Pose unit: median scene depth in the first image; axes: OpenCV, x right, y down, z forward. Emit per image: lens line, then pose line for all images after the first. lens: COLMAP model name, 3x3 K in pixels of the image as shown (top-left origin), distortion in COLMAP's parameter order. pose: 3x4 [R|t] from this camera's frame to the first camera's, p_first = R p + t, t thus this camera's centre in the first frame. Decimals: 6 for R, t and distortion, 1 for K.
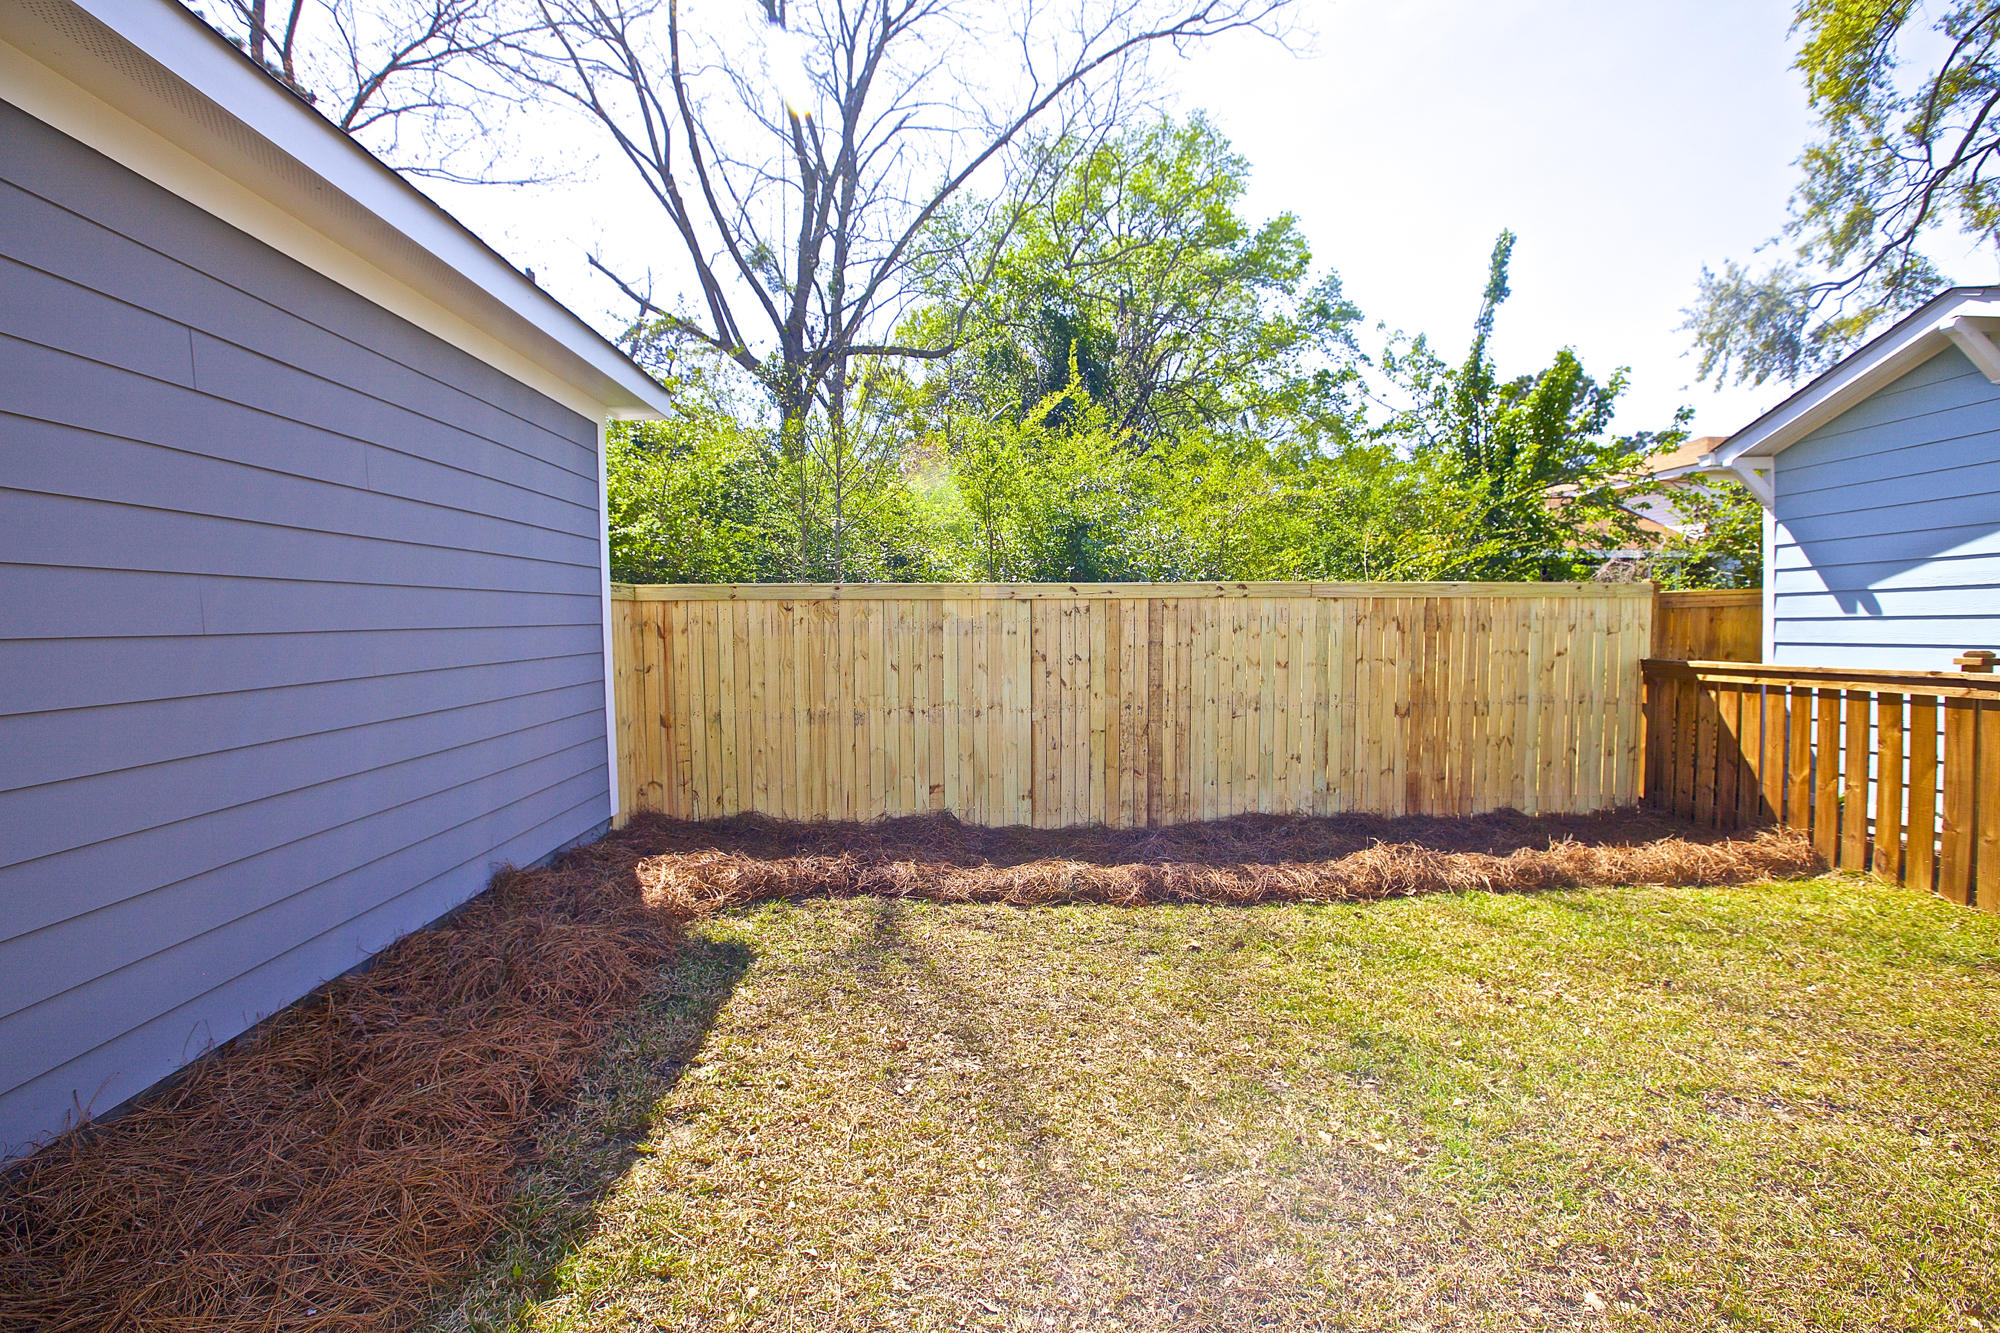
lens RADIAL K [[912.5, 0, 1000.0], [0, 912.5, 666.5], [0, 0, 1]] dist [-0.060196, 0.022125]
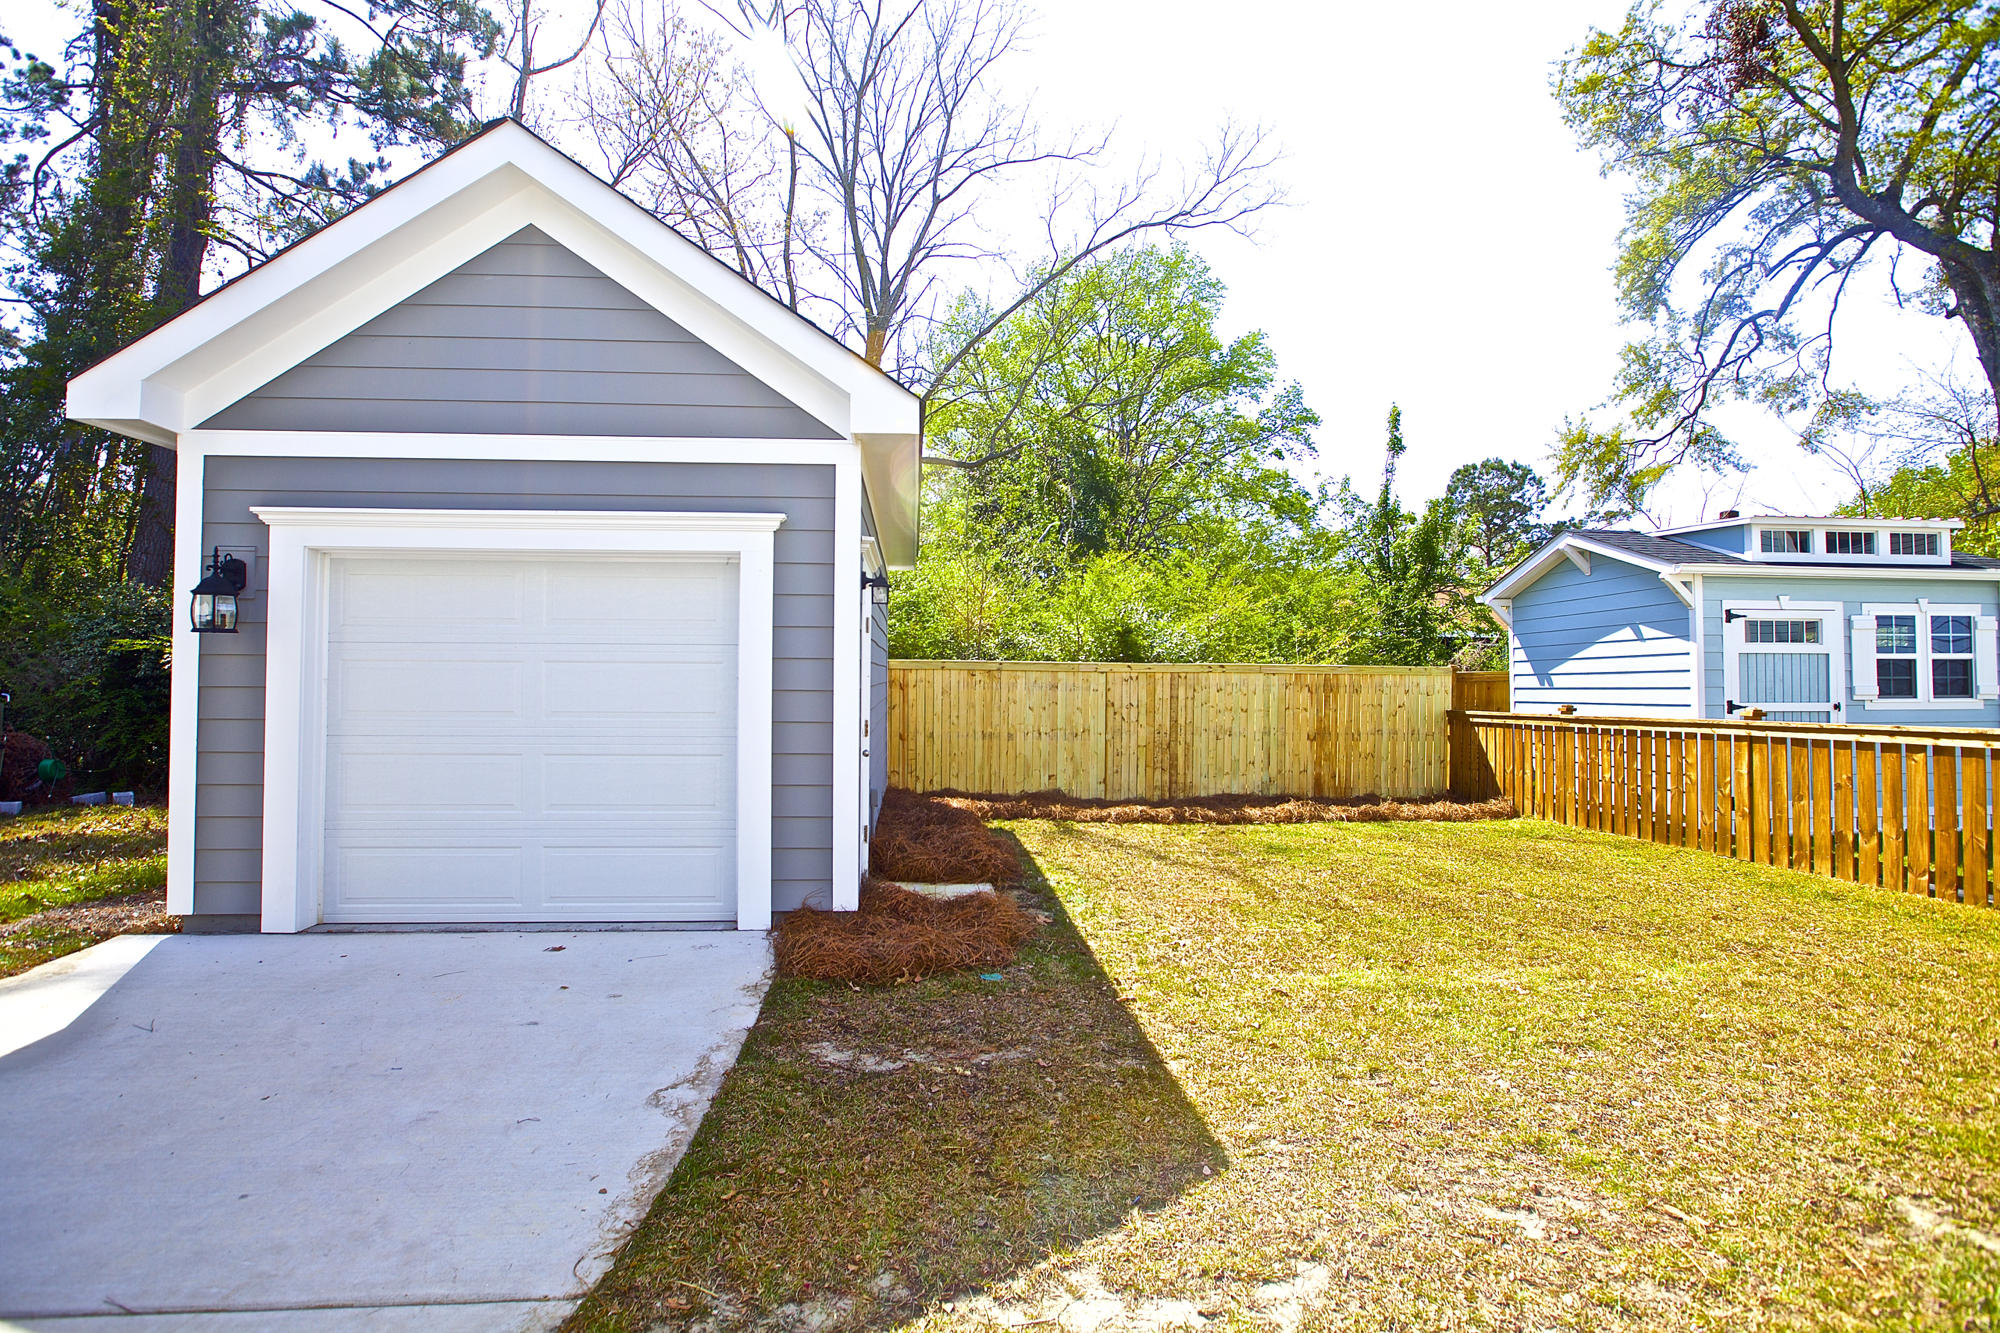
lens RADIAL K [[961.4, 0, 1005.5], [0, 961.4, 656.8], [0, 0, 1]] dist [-0.068152, 0.037061]
pose [[0.998753, 0.017965, 0.046573, -0.249311], [-0.014470, 0.997128, -0.074334, 0.040094], [-0.047775, 0.073567, 0.996145, -0.868198]]
